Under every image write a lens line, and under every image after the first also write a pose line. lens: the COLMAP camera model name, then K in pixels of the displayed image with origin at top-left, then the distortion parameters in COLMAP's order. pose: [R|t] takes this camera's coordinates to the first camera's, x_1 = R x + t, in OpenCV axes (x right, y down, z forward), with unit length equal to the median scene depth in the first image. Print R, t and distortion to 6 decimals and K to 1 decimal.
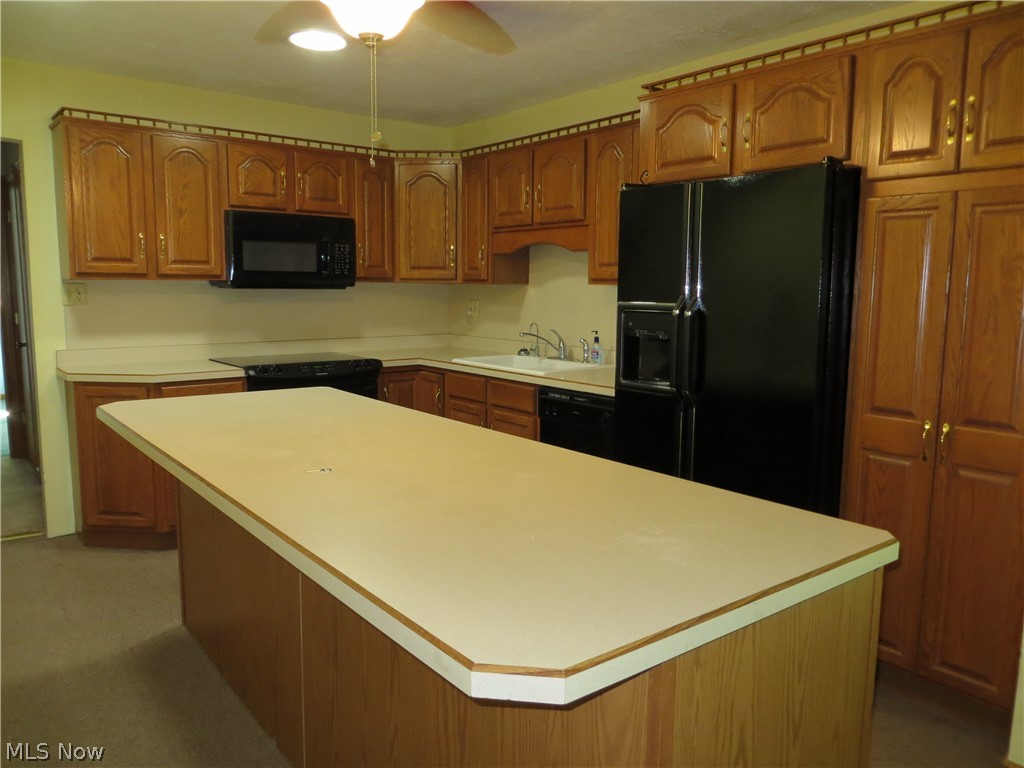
lens RADIAL K [[768.5, 0, 512.0], [0, 768.5, 384.0], [0, 0, 1]] dist [0.000743, 0.003058]
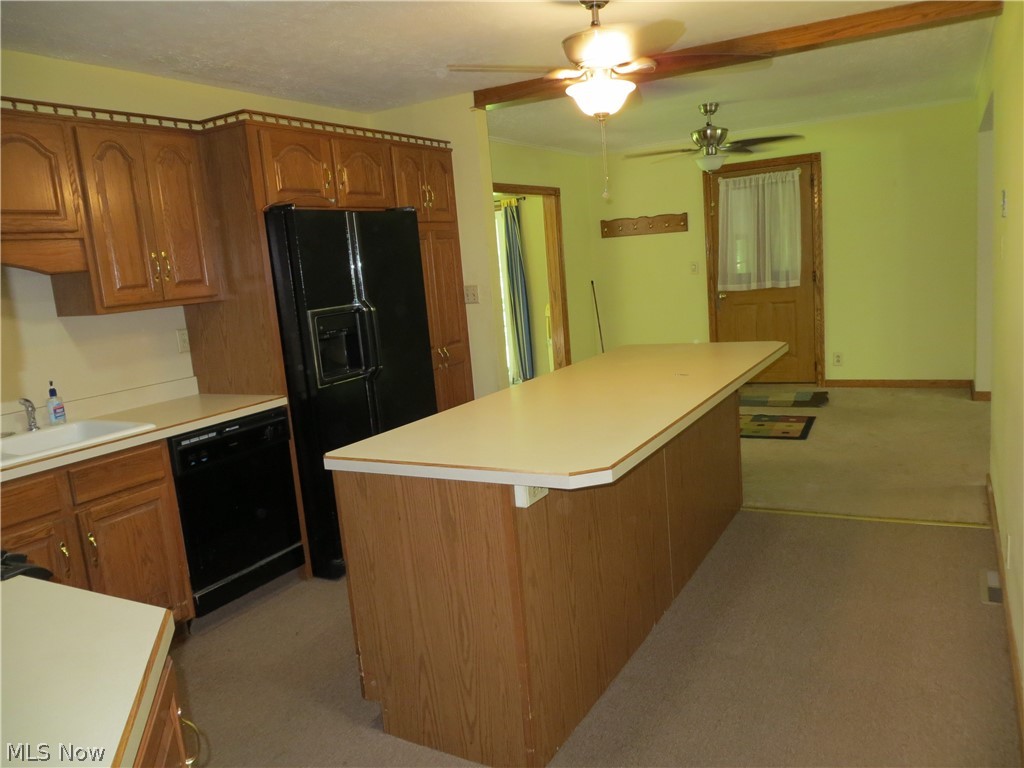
lens RADIAL K [[768.5, 0, 512.0], [0, 768.5, 384.0], [0, 0, 1]] dist [0.000743, 0.003058]
pose [[-0.376275, -0.121943, 0.918448, -0.883630], [0.199785, 0.957301, 0.208950, -0.157855], [-0.904712, 0.262115, -0.335846, 1.010444]]
